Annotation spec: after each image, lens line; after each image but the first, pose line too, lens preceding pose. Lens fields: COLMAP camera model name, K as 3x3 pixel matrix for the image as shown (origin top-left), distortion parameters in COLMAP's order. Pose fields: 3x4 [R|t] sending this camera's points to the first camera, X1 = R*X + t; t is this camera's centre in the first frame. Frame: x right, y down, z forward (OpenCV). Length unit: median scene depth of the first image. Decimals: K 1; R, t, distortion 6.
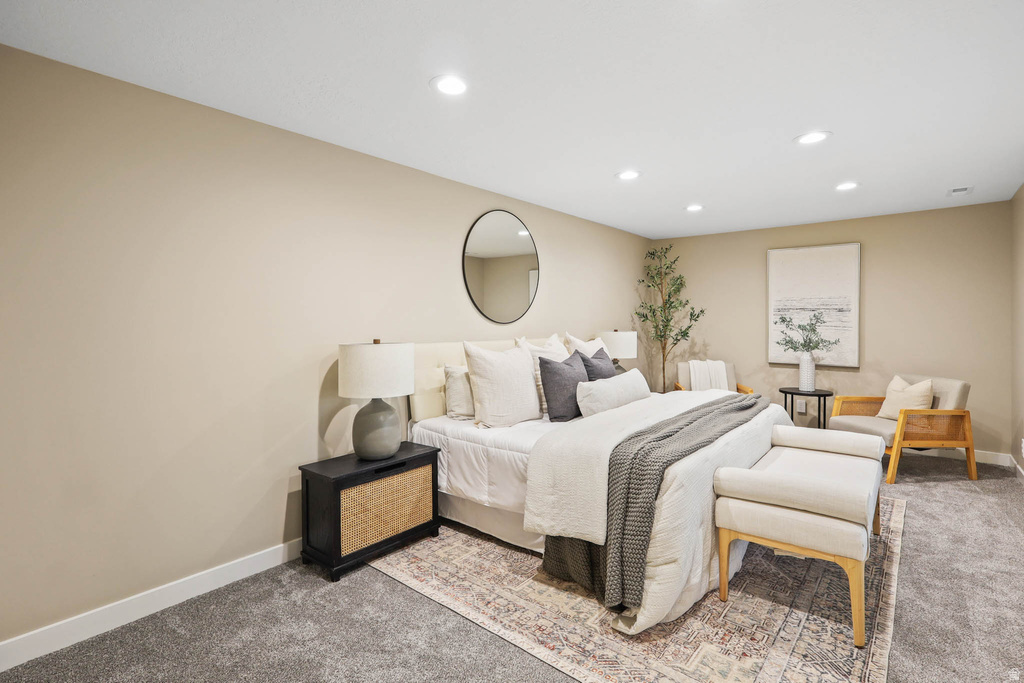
lens RADIAL K [[490.3, 0, 505.2], [0, 490.3, 323.2], [0, 0, 1]] dist [-0.003595, 0.002080]
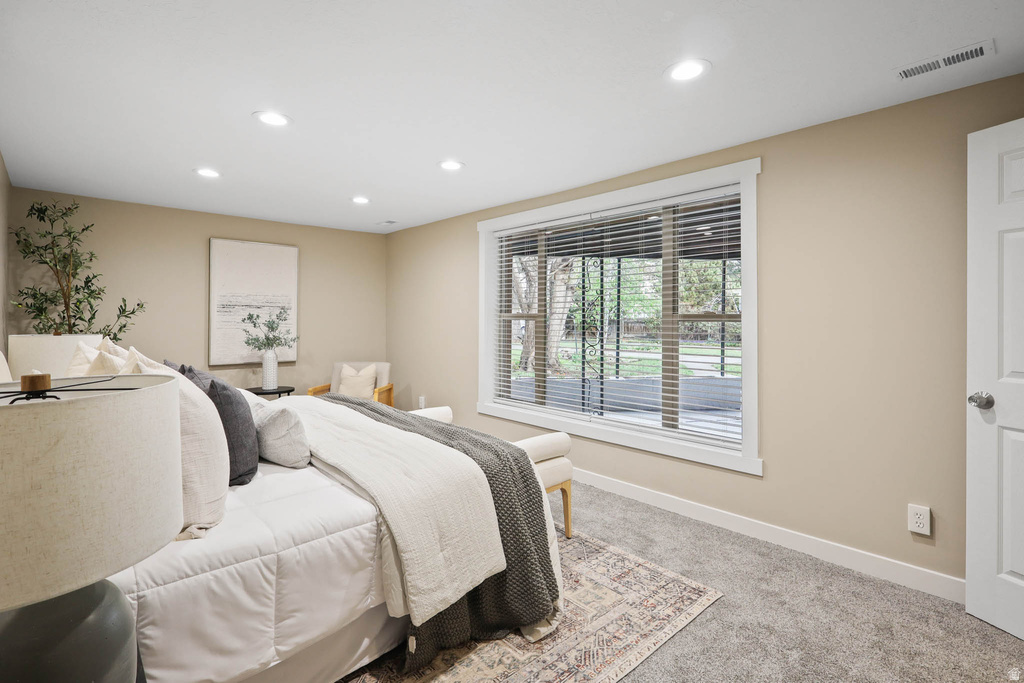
lens RADIAL K [[490.3, 0, 522.4], [0, 490.3, 319.4], [0, 0, 1]] dist [-0.003595, 0.002080]
pose [[0.117875, 0.000248, 0.993028, -0.391393], [0.003763, 0.999993, -0.000697, 0.000102], [-0.993021, 0.003819, 0.117873, 0.493223]]
